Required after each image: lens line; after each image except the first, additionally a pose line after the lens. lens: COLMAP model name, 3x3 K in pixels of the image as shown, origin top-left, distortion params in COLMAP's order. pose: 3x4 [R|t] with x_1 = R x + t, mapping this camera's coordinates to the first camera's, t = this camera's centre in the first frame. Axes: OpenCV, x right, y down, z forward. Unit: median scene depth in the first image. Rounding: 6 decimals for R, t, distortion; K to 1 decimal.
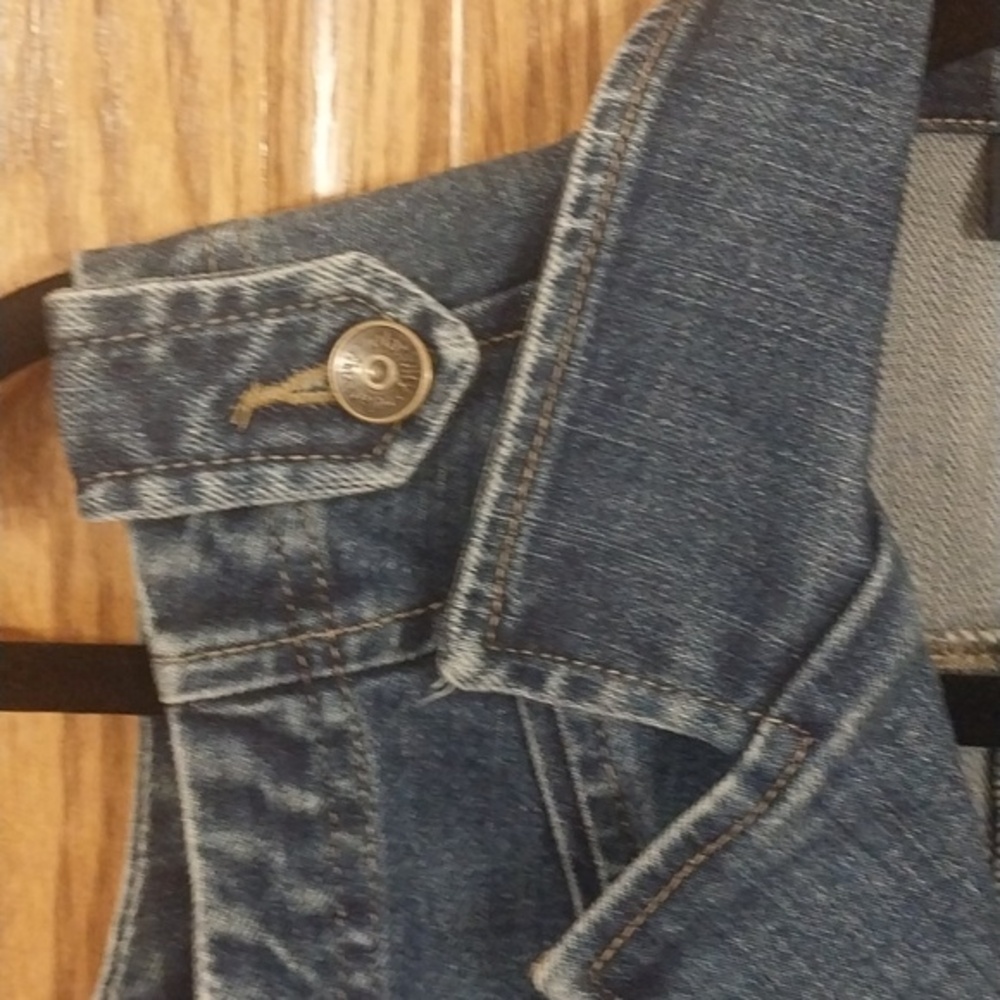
lens RADIAL K [[1654.5, 0, 500.7], [0, 1654.5, 493.5], [0, 0, 1]] dist [0.168586, 0.000000]
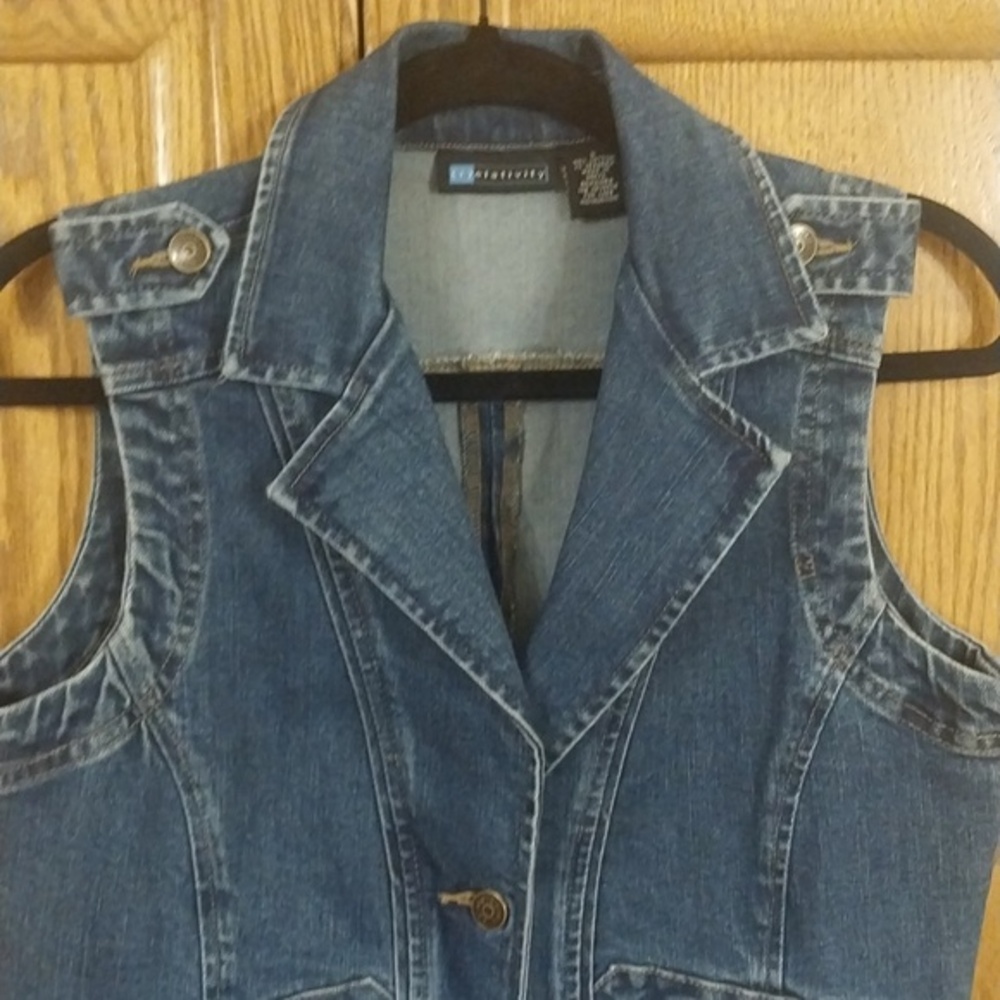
lens RADIAL K [[1654.5, 0, 493.9], [0, 1654.5, 491.8], [0, 0, 1]] dist [0.168586, 0.000000]
pose [[0.995603, -0.053752, 0.076713, 0.165755], [0.056561, 0.997788, -0.034931, 0.390844], [-0.074666, 0.039116, 0.996441, -1.473421]]
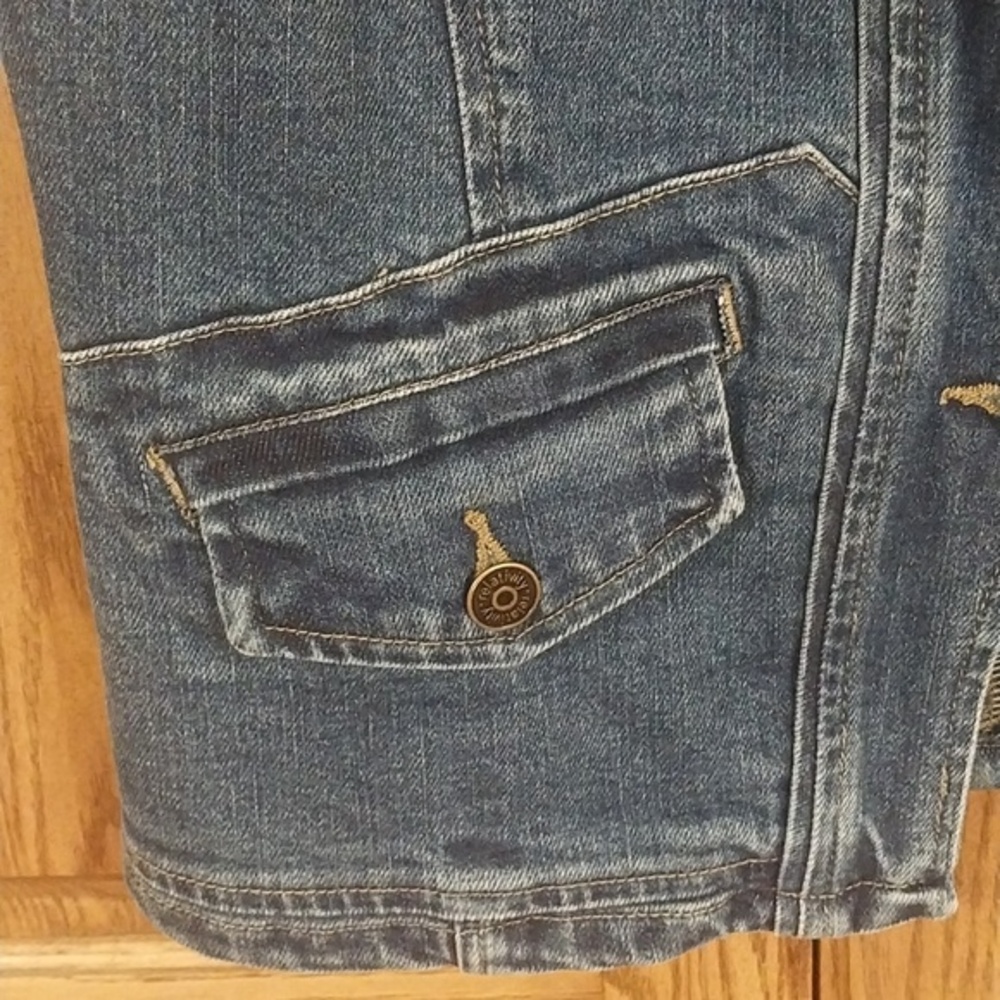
lens RADIAL K [[1654.5, 0, 506.4], [0, 1654.5, 504.6], [0, 0, 1]] dist [0.168586, 0.000000]
pose [[0.994730, -0.097071, -0.033010, -0.076018], [0.102490, 0.950404, 0.293648, 0.917139], [0.002868, -0.295483, 0.955344, -0.067879]]
